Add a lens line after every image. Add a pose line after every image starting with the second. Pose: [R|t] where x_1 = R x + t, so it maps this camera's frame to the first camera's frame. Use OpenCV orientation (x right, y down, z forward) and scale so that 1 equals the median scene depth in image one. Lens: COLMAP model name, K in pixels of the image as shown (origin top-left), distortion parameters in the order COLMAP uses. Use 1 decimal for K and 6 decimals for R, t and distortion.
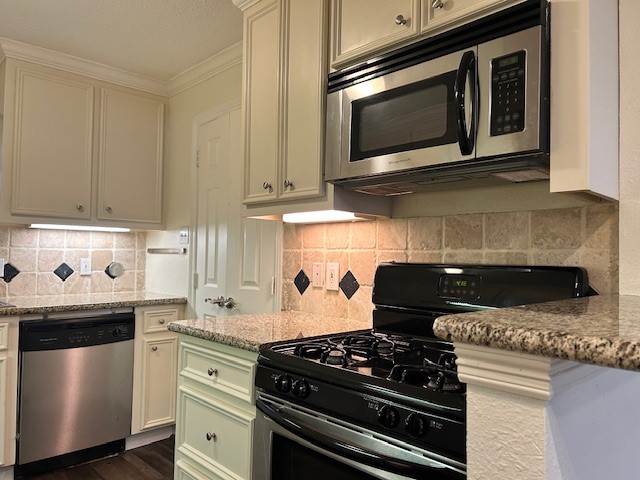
lens RADIAL K [[481.2, 0, 320.0], [0, 481.2, 240.0], [0, 0, 1]] dist [0.062505, -0.074390]
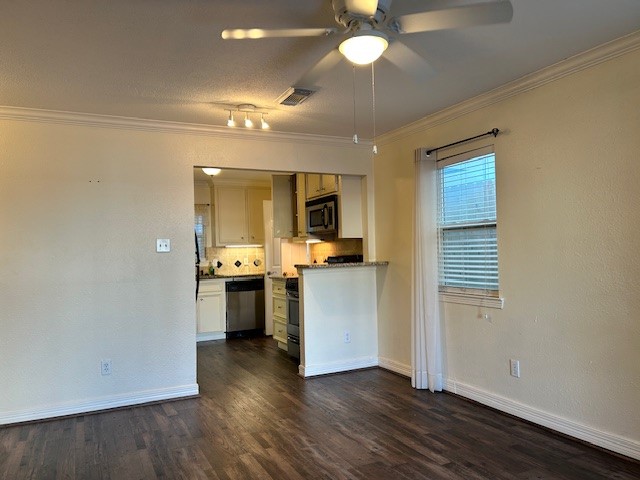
lens RADIAL K [[481.2, 0, 320.0], [0, 481.2, 240.0], [0, 0, 1]] dist [0.062505, -0.074390]
pose [[0.952004, -0.049817, -0.302004, 0.759607], [0.053054, 0.998588, 0.002519, -0.048594], [0.301452, -0.018421, 0.953303, -1.488963]]
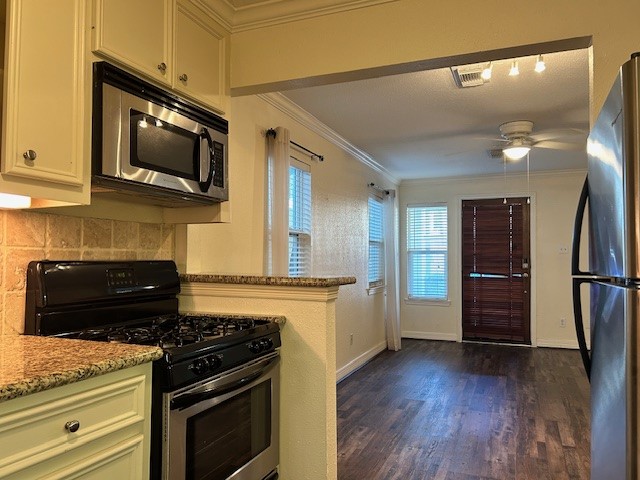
lens RADIAL K [[481.2, 0, 320.0], [0, 481.2, 240.0], [0, 0, 1]] dist [0.062505, -0.074390]
pose [[-0.402524, 0.016307, 0.915264, -0.678318], [-0.043076, 0.998396, -0.036732, 0.013312], [-0.914395, -0.054212, -0.401176, 0.660863]]
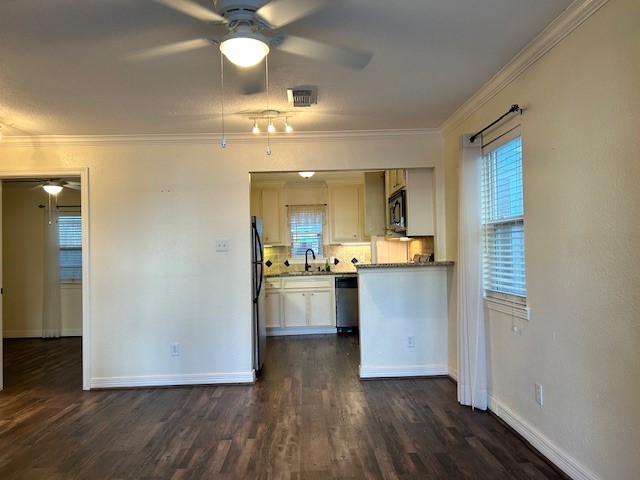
lens RADIAL K [[481.2, 0, 320.0], [0, 481.2, 240.0], [0, 0, 1]] dist [0.062505, -0.074390]
pose [[0.741291, -0.053181, -0.669073, 1.253912], [0.060287, 0.998102, -0.012540, -0.028011], [0.668471, -0.031040, 0.743091, -1.193640]]
